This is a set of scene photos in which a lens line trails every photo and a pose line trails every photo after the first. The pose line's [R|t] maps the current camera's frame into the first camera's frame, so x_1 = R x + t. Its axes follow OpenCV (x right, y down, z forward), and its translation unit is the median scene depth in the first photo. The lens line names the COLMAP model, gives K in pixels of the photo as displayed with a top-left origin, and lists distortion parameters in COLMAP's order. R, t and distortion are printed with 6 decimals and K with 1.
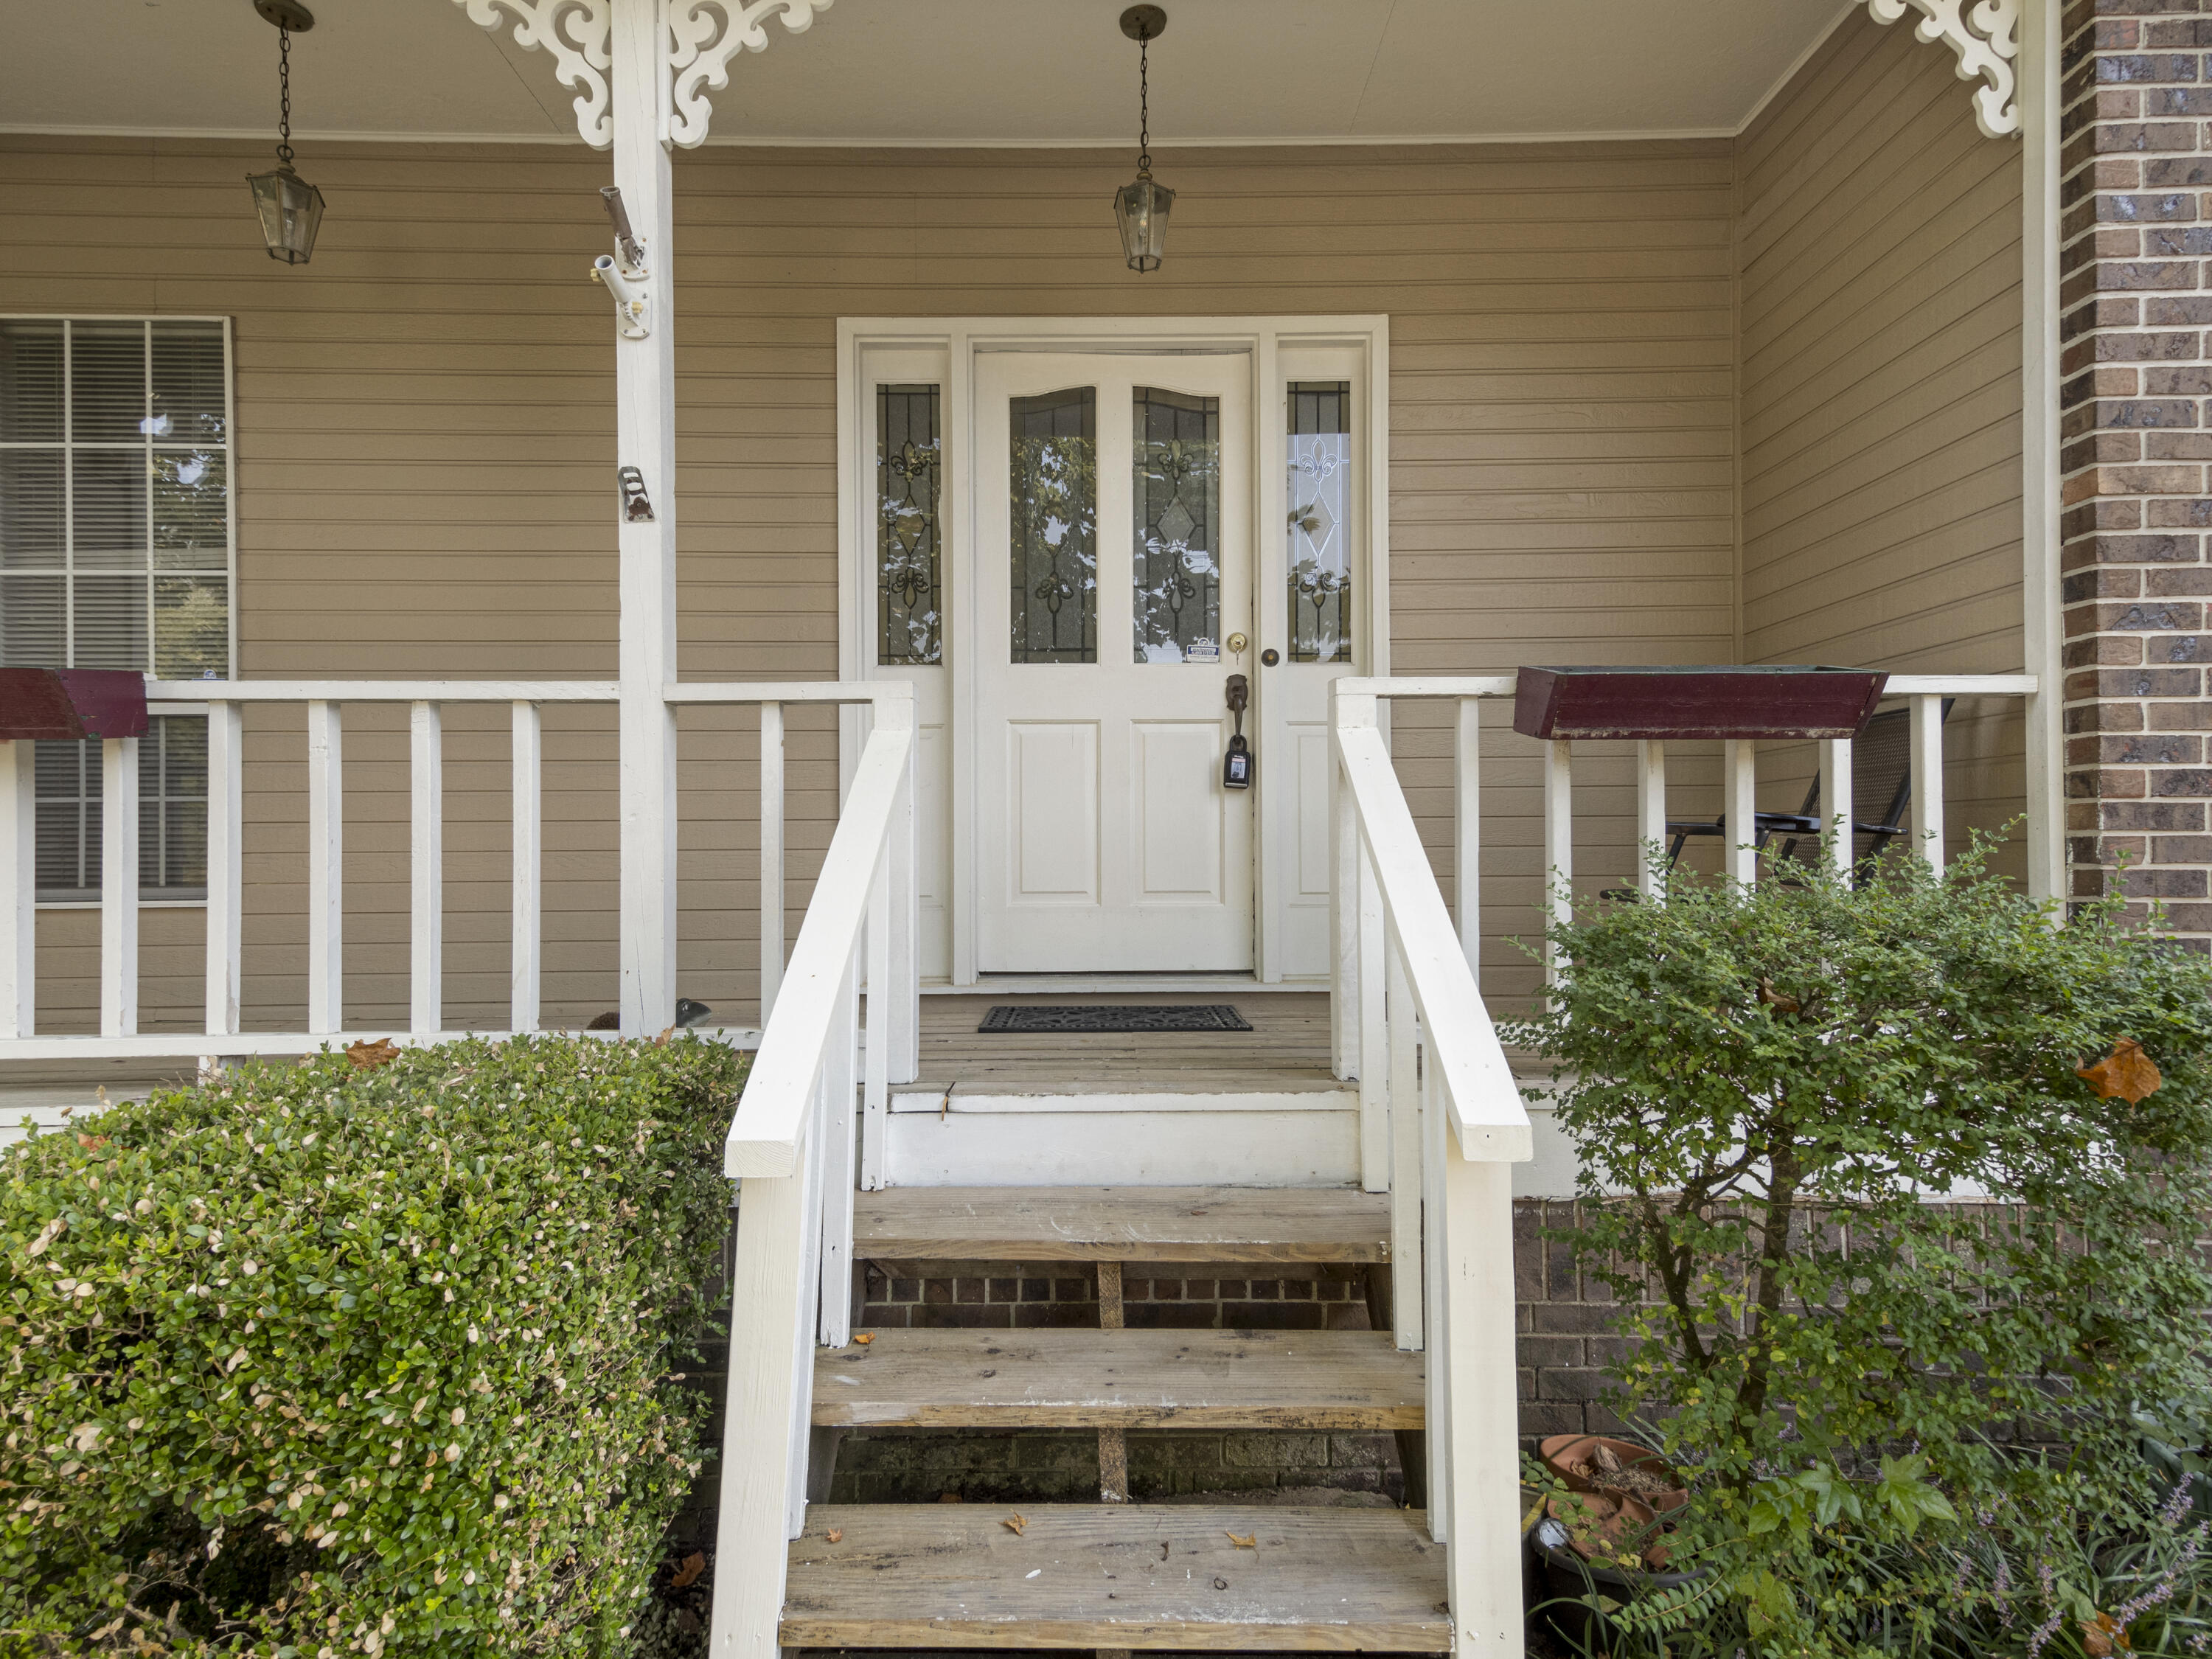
lens RADIAL K [[1194.3, 0, 1097.3], [0, 1194.3, 835.0], [0, 0, 1]] dist [0.029571, -0.000156]
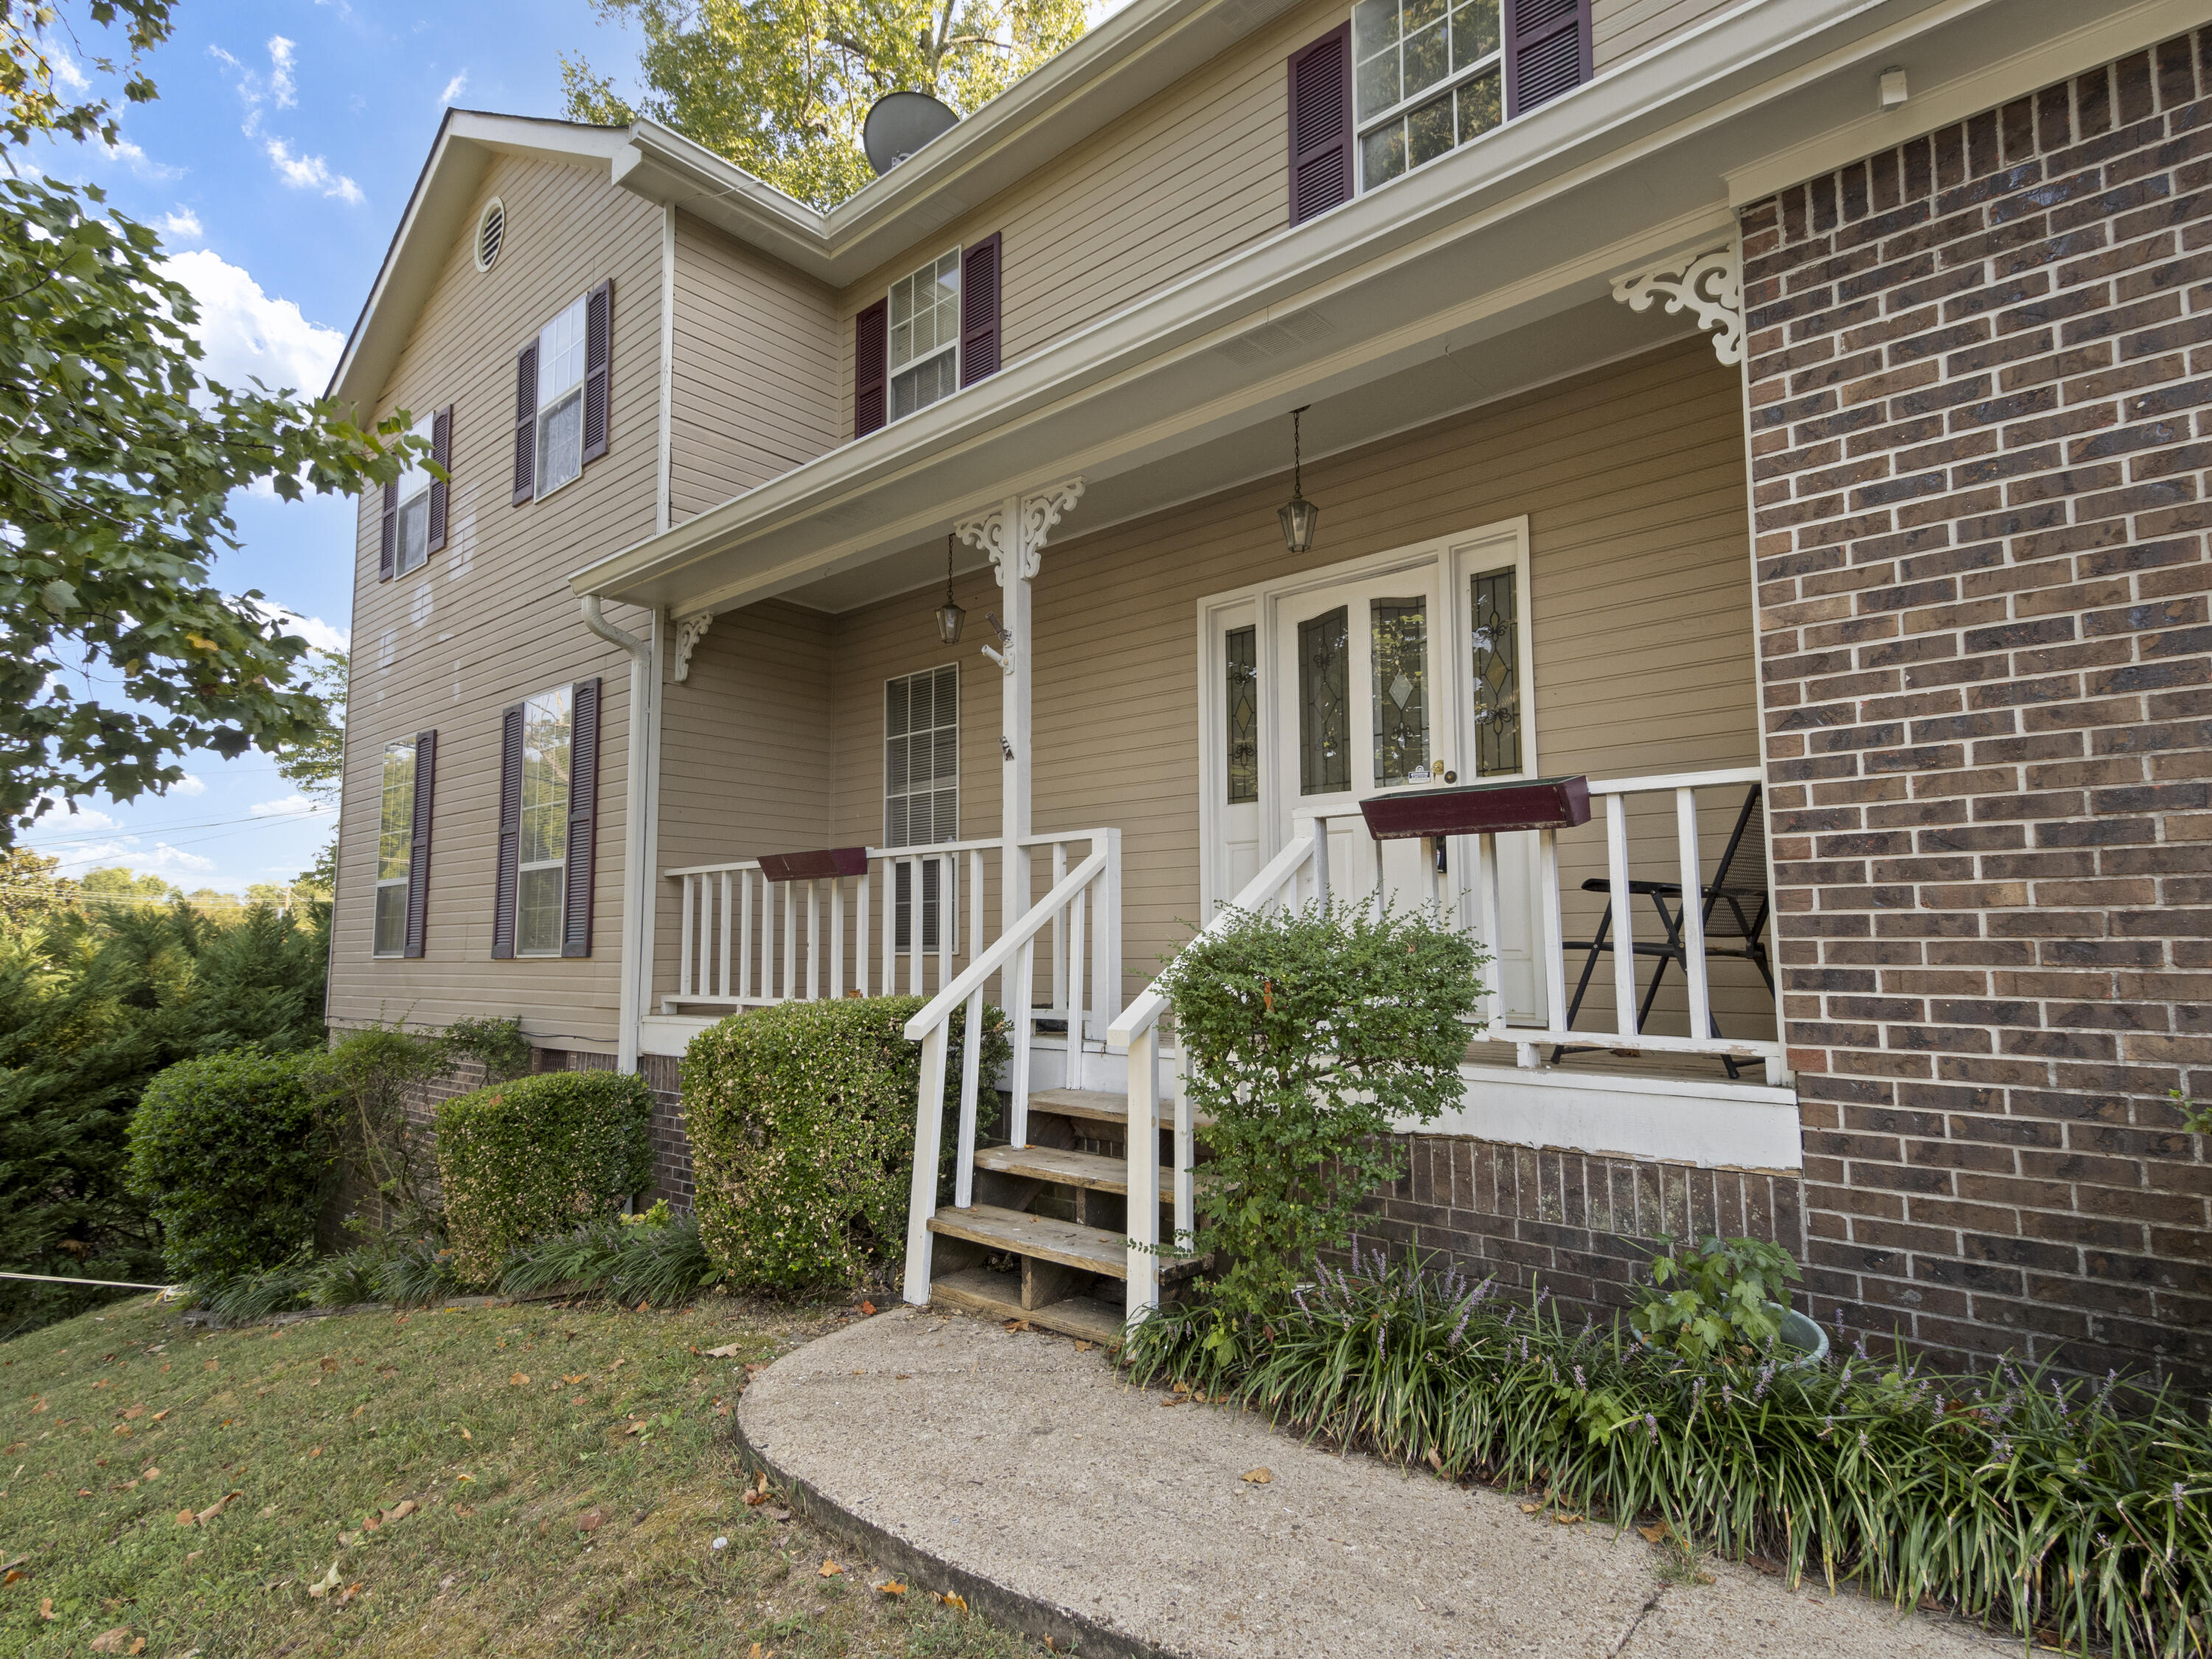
lens RADIAL K [[1194.3, 0, 1097.3], [0, 1194.3, 835.0], [0, 0, 1]] dist [0.029571, -0.000156]
pose [[0.740441, -0.063882, -0.669079, 0.904799], [0.010184, 0.996425, -0.083867, 0.033867], [0.672045, 0.055285, 0.738444, -0.340468]]
